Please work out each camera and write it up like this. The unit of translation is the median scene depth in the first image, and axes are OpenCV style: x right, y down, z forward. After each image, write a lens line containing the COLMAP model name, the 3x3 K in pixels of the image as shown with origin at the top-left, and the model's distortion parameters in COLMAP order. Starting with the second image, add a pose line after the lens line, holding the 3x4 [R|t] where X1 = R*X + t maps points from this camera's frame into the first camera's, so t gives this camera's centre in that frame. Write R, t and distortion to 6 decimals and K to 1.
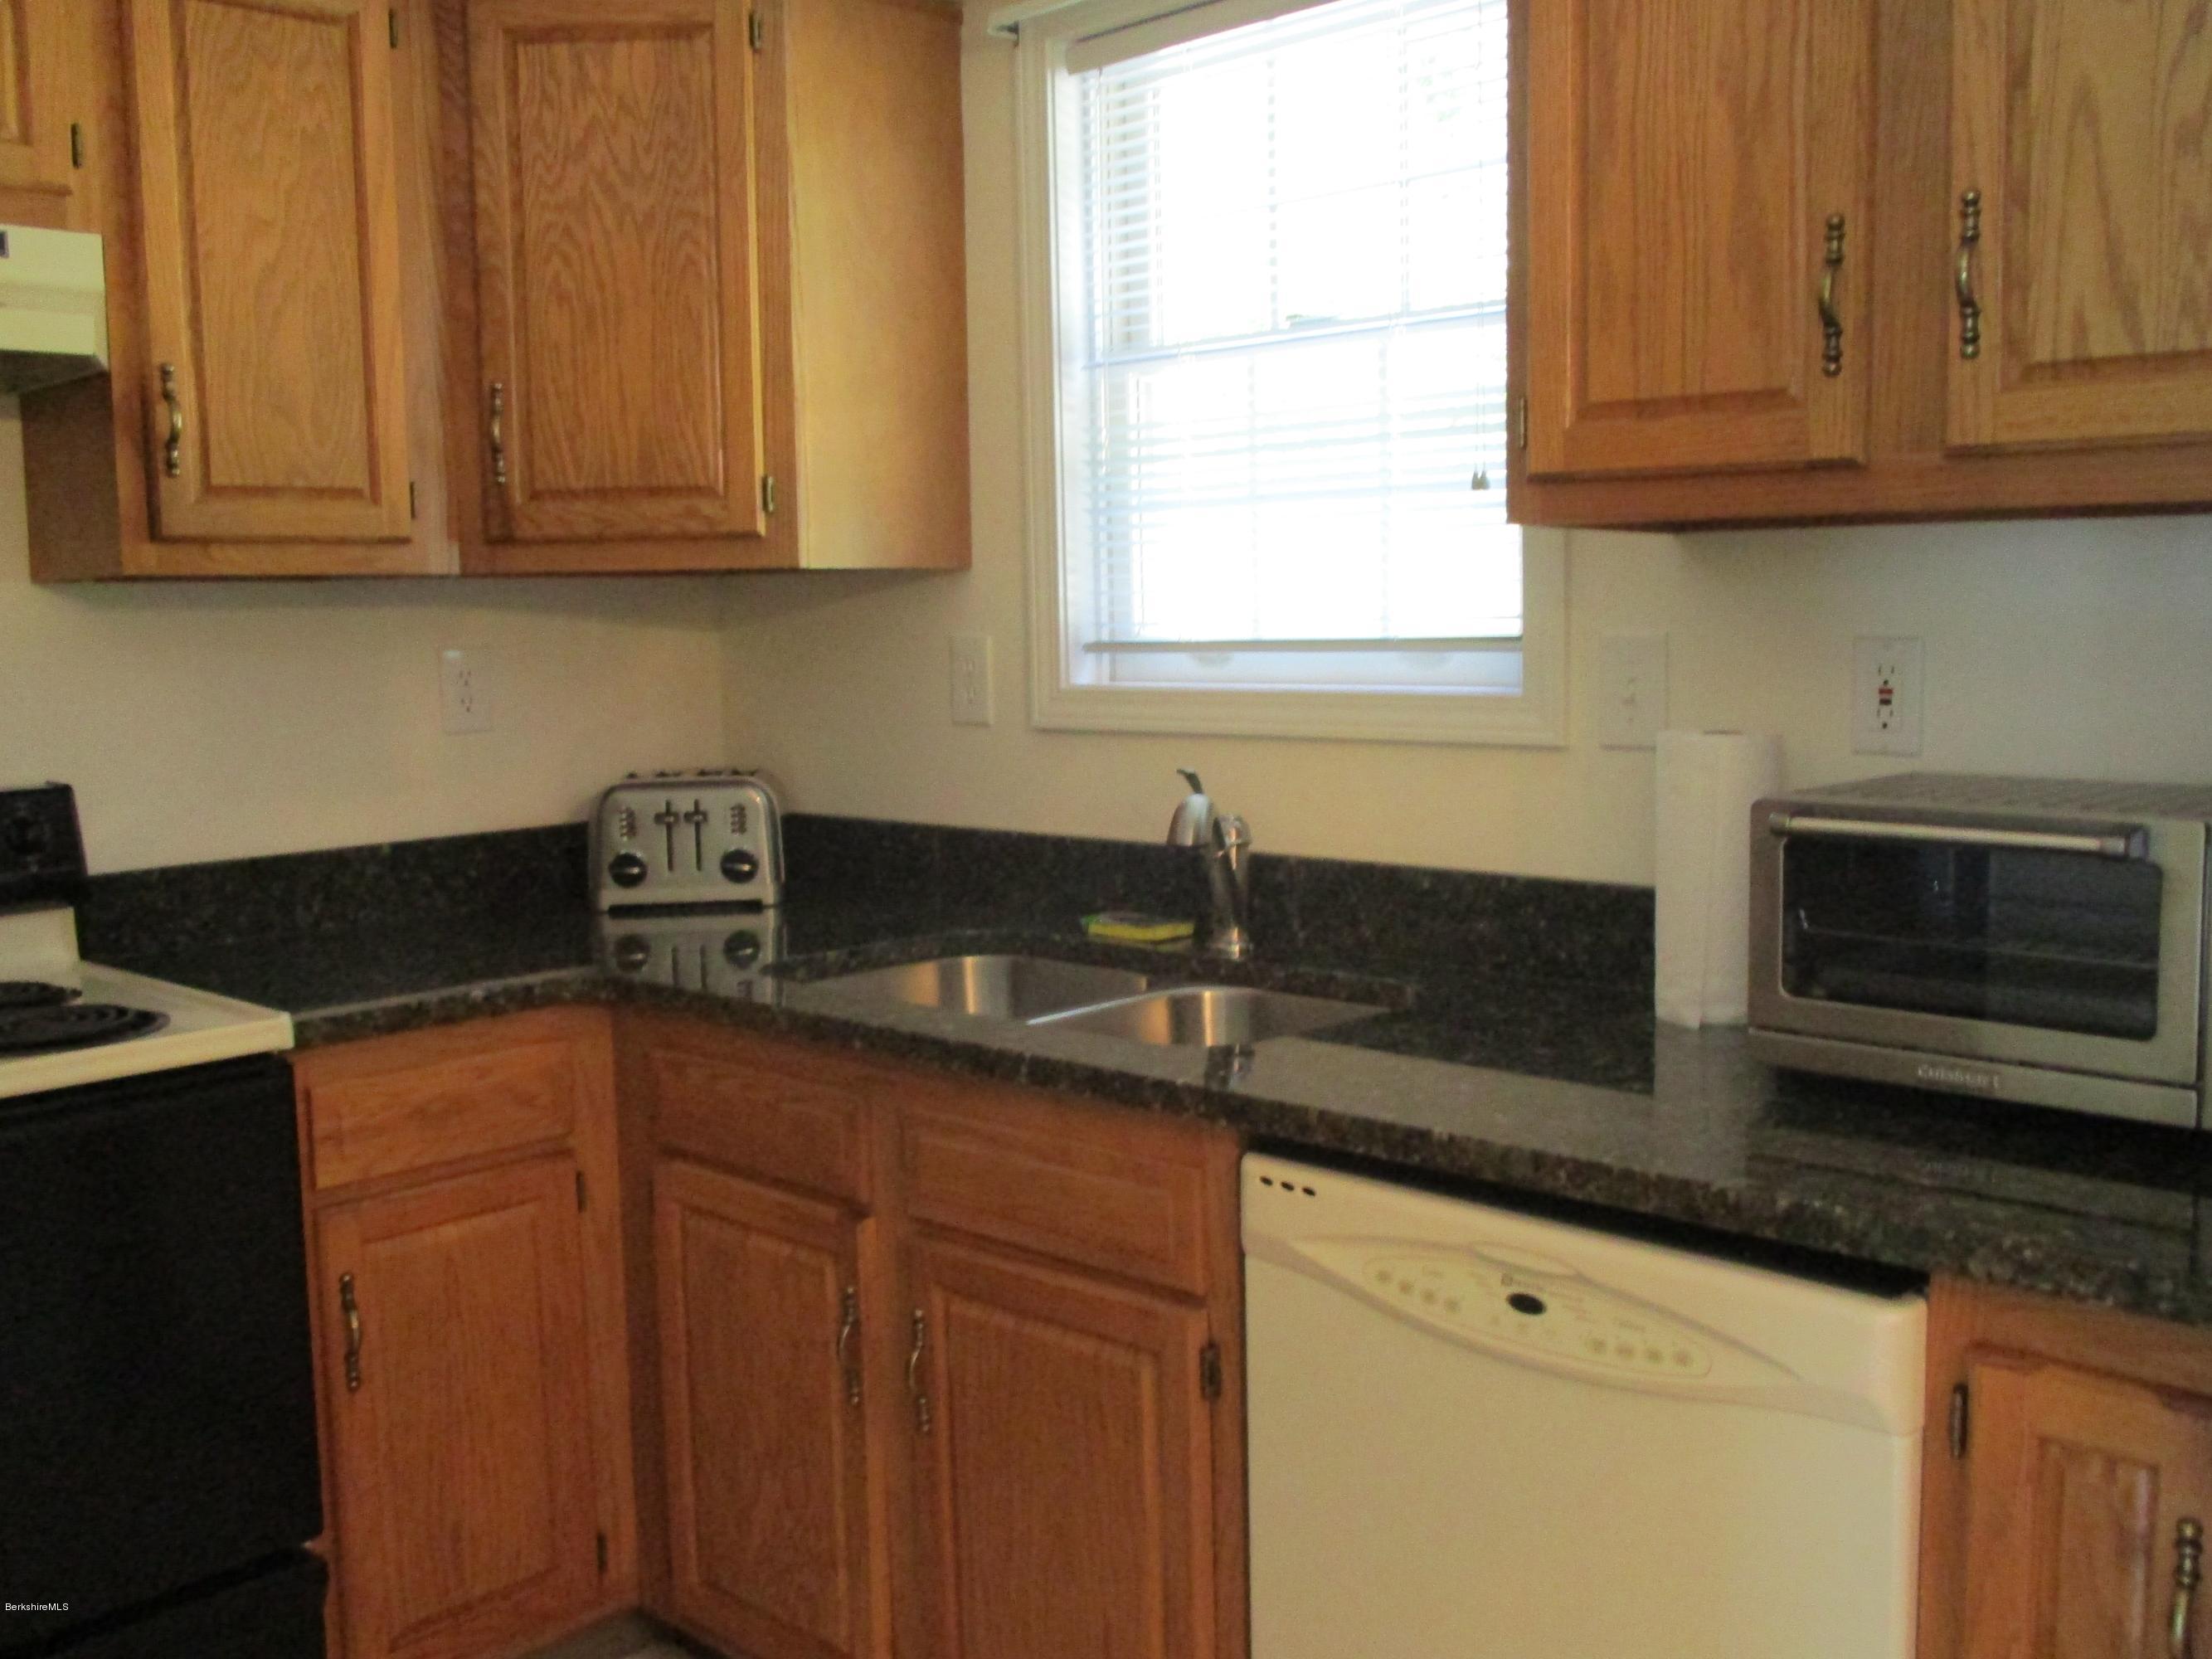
lens RADIAL K [[2069.5, 0, 1110.1], [0, 2069.5, 803.4], [0, 0, 1]] dist [-0.007576, -0.013954]
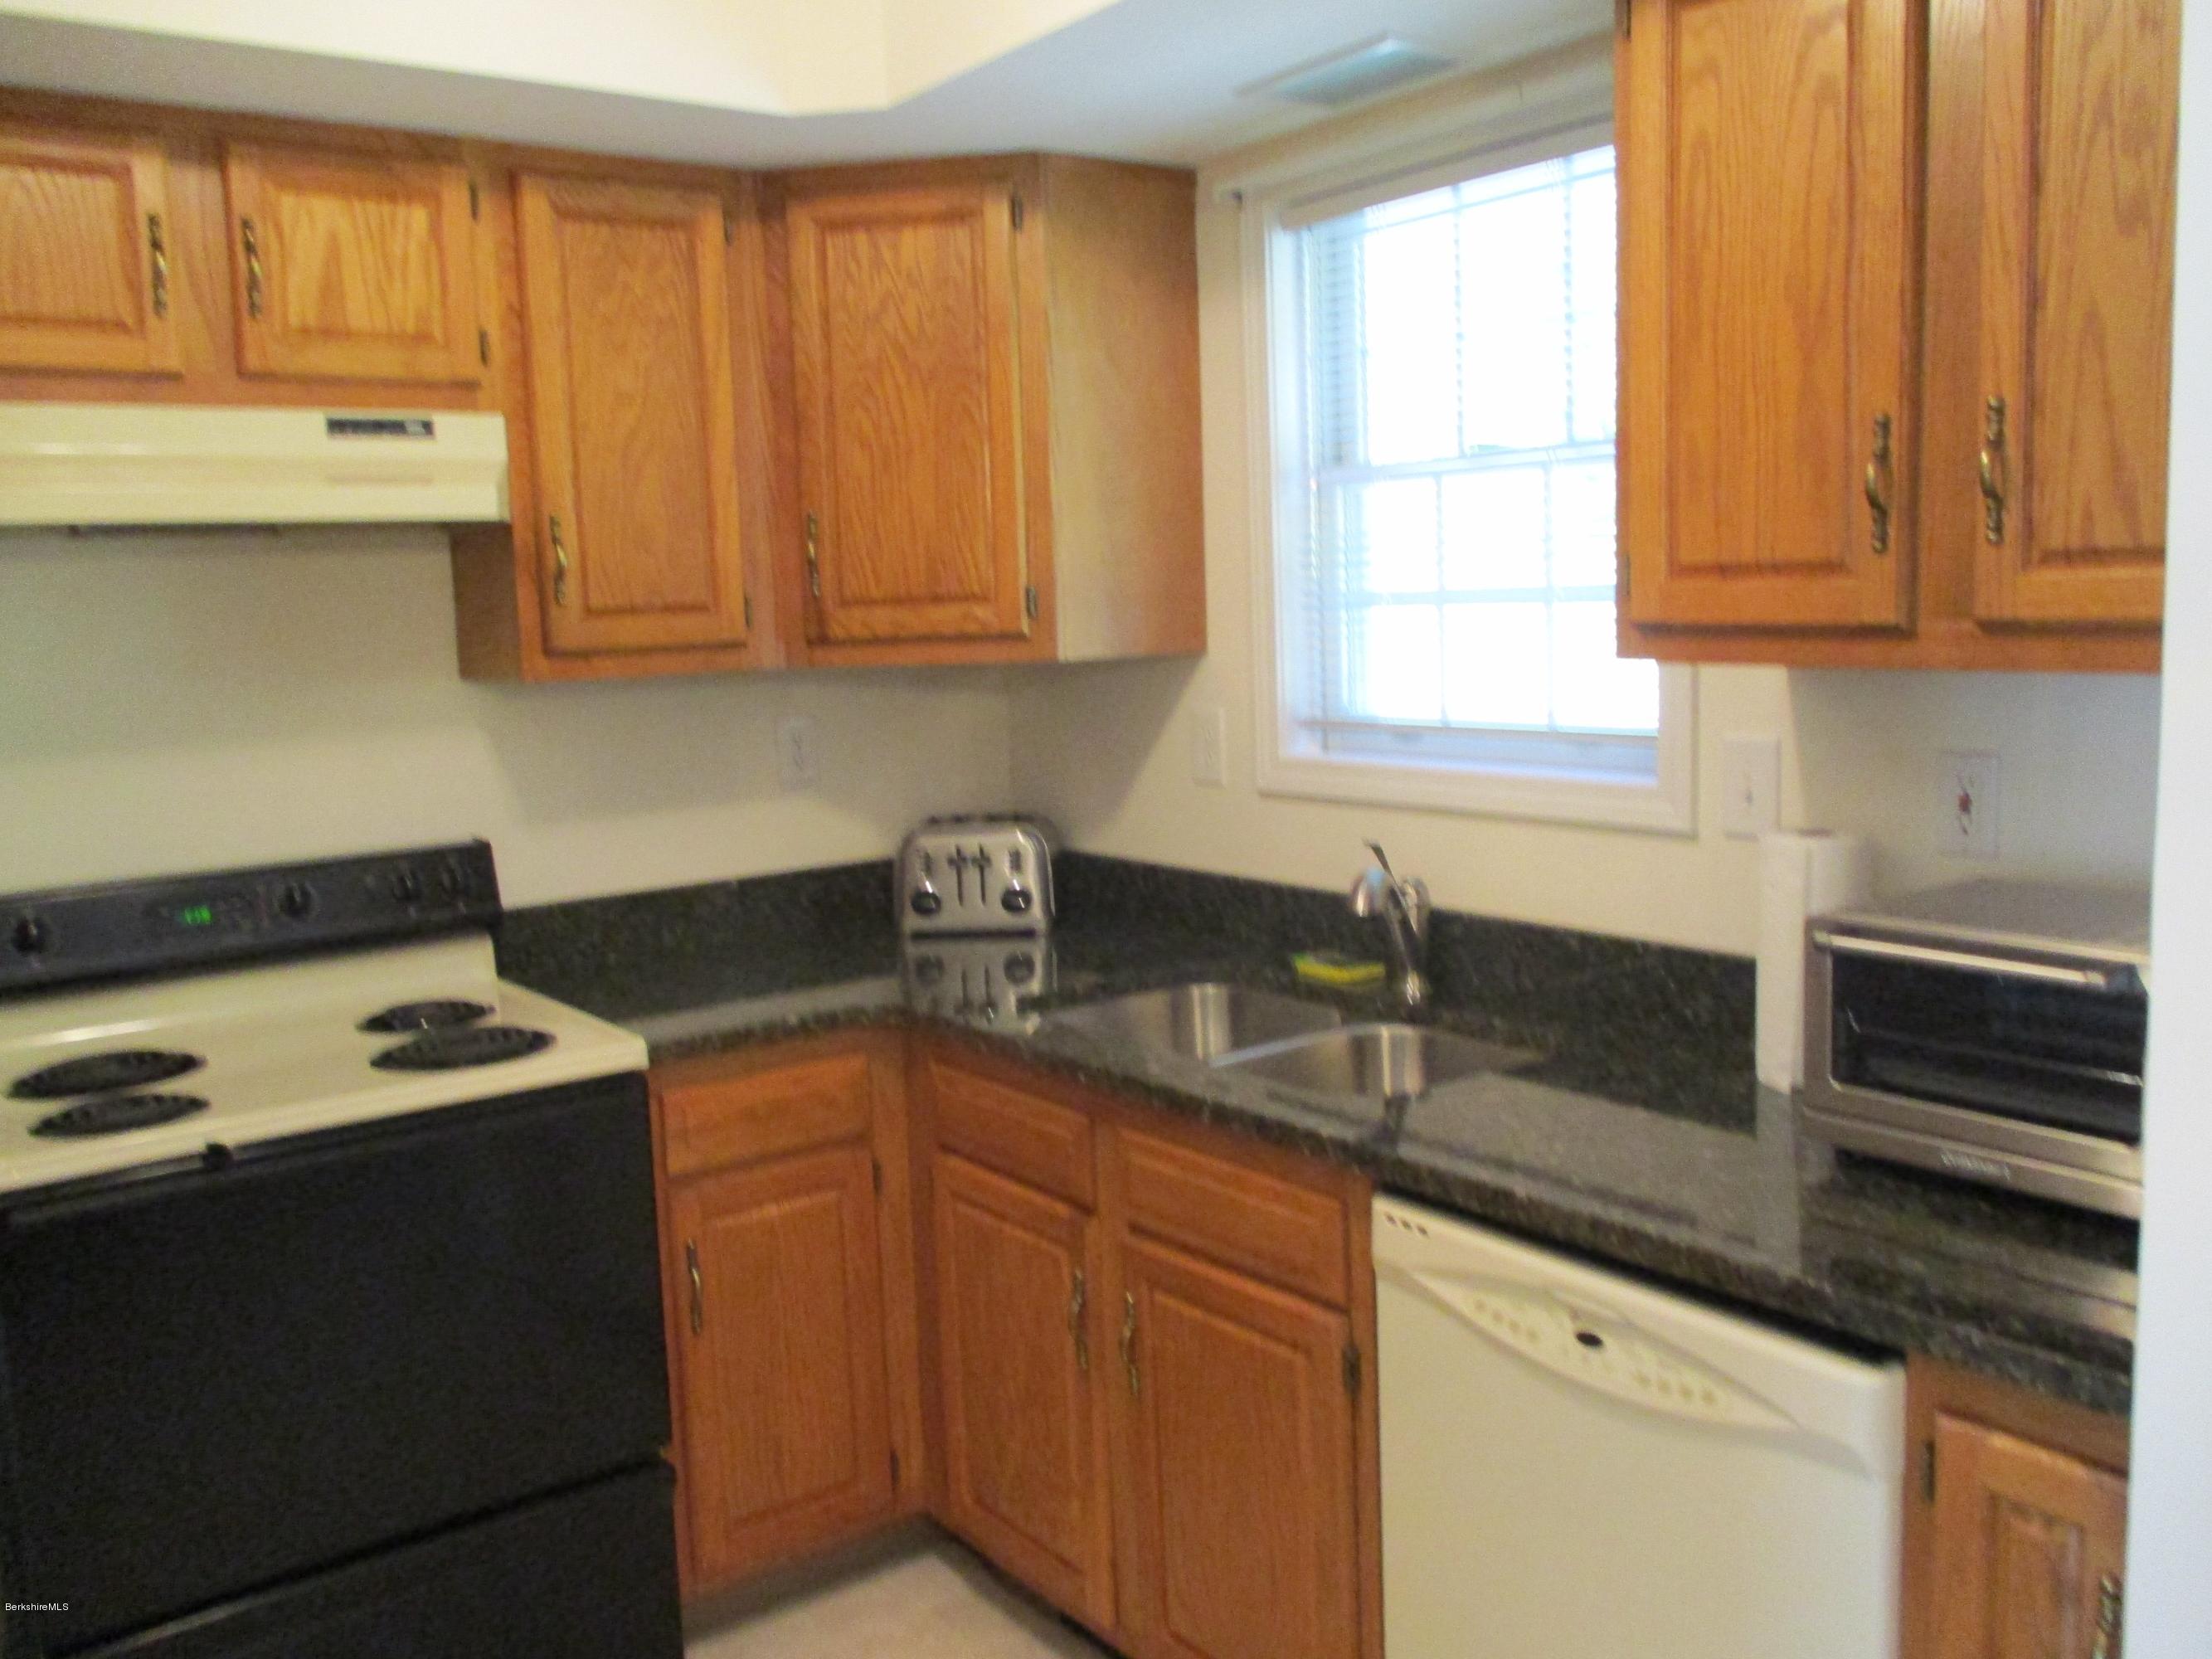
lens RADIAL K [[1877.3, 0, 1114.1], [0, 1877.3, 813.5], [0, 0, 1]] dist [-0.012186, 0.011616]
pose [[0.985995, 0.005303, -0.166690, 0.066266], [-0.000804, 0.999634, 0.027041, -0.057090], [0.166773, -0.026528, 0.985638, -0.069238]]
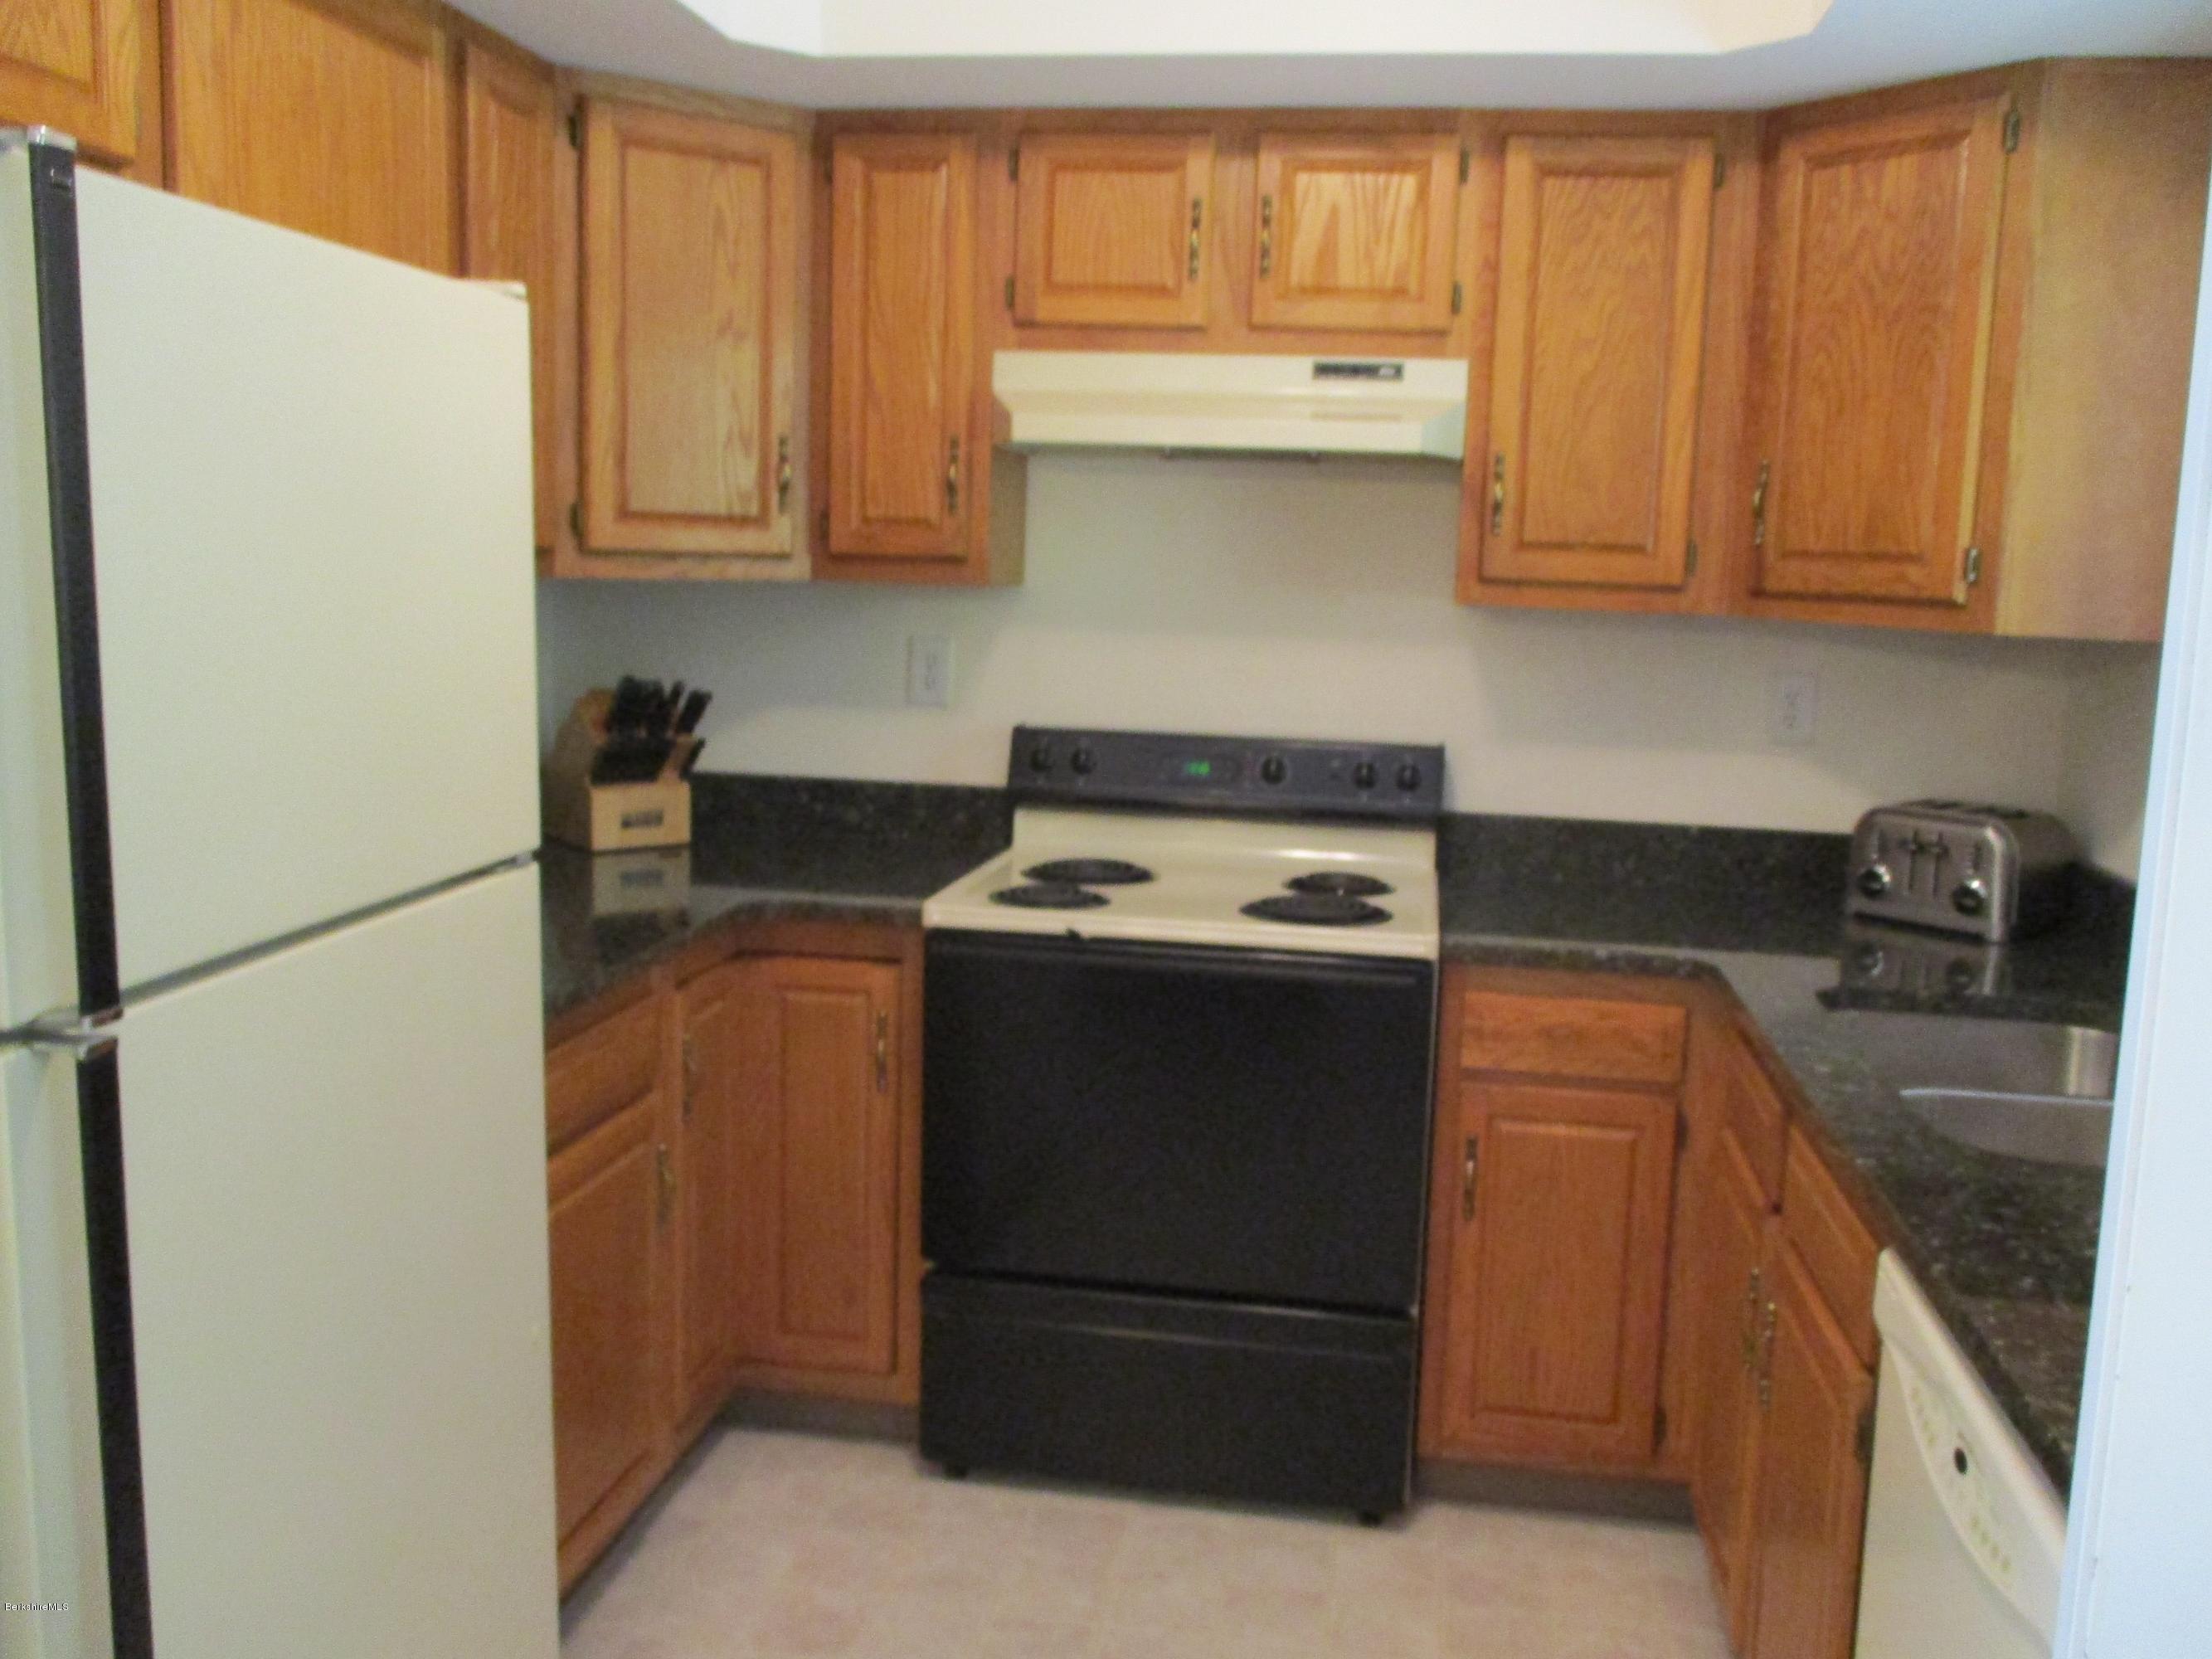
lens RADIAL K [[1885.6, 0, 1110.6], [0, 1885.6, 798.2], [0, 0, 1]] dist [-0.008167, -0.005029]
pose [[0.564859, 0.152134, -0.811042, 0.410774], [-0.128453, 0.987088, 0.095694, -0.067550], [0.815128, 0.050127, 0.577107, 0.075960]]
